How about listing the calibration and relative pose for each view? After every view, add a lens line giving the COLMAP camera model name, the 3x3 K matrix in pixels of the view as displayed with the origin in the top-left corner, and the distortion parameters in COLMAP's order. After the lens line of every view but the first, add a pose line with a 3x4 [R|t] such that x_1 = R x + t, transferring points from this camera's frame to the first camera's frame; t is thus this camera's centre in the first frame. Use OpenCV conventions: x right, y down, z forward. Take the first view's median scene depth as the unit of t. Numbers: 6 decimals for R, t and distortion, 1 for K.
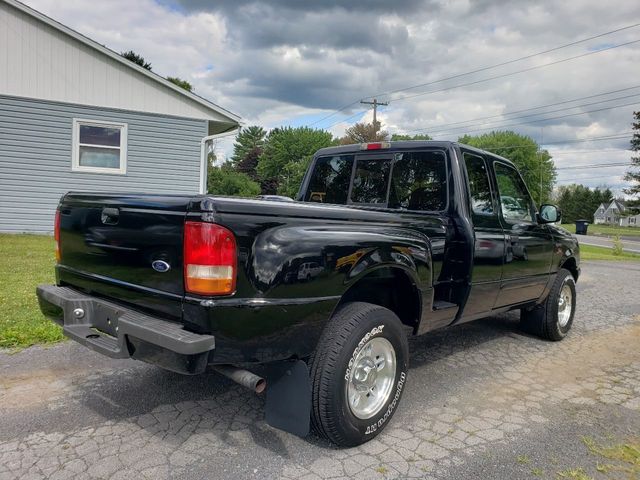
lens RADIAL K [[498.6, 0, 318.2], [0, 498.6, 237.6], [0, 0, 1]] dist [-0.004130, 0.015127]
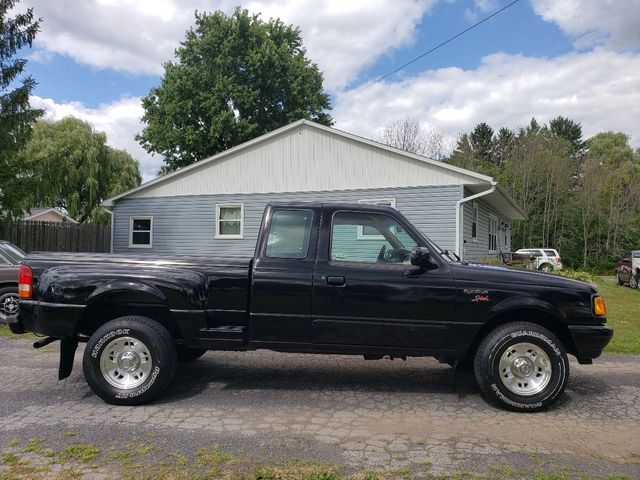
lens RADIAL K [[498.6, 0, 317.1], [0, 498.6, 239.8], [0, 0, 1]] dist [-0.004130, 0.015127]
pose [[0.670869, -0.061462, -0.739025, 1.059189], [-0.037199, 0.992516, -0.116311, 0.048052], [0.740642, 0.105520, 0.663562, 0.256455]]
